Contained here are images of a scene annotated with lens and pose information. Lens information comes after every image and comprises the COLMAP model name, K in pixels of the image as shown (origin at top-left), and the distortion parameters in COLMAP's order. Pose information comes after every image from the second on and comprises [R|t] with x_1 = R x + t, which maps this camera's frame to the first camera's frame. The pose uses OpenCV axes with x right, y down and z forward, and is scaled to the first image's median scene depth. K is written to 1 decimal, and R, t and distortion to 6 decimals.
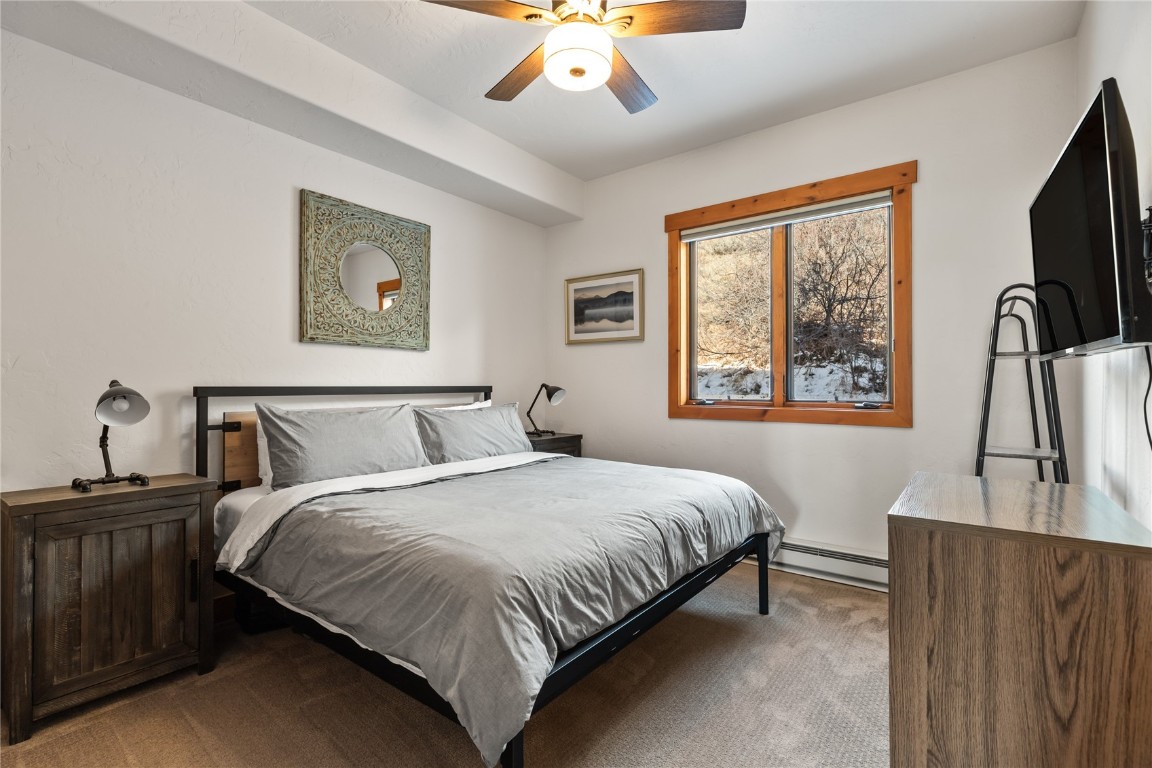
lens RADIAL K [[520.5, 0, 576.8], [0, 520.5, 389.7], [0, 0, 1]] dist [0.002540, 0.000559]
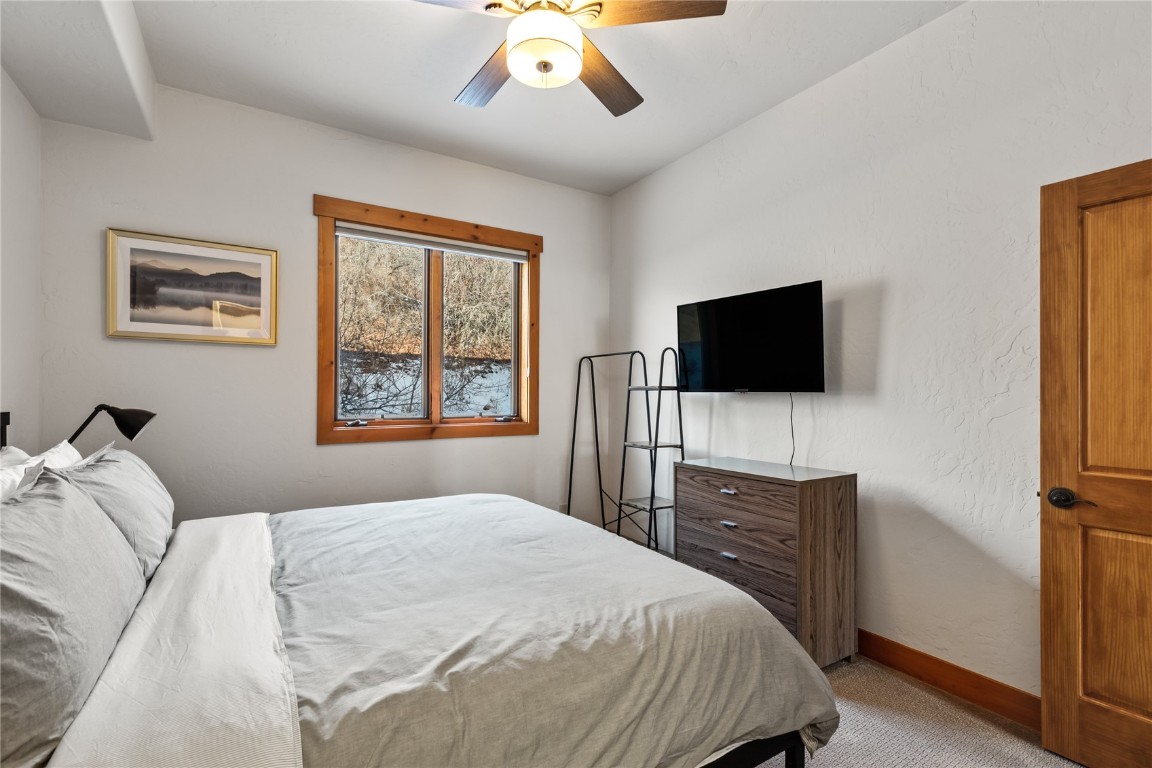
lens RADIAL K [[520.5, 0, 576.8], [0, 520.5, 389.7], [0, 0, 1]] dist [0.002540, 0.000559]
pose [[0.360509, 0.008613, 0.932716, -0.493231], [0.003630, 0.999937, -0.010637, -0.023655], [-0.932749, 0.007221, 0.360455, 0.372448]]
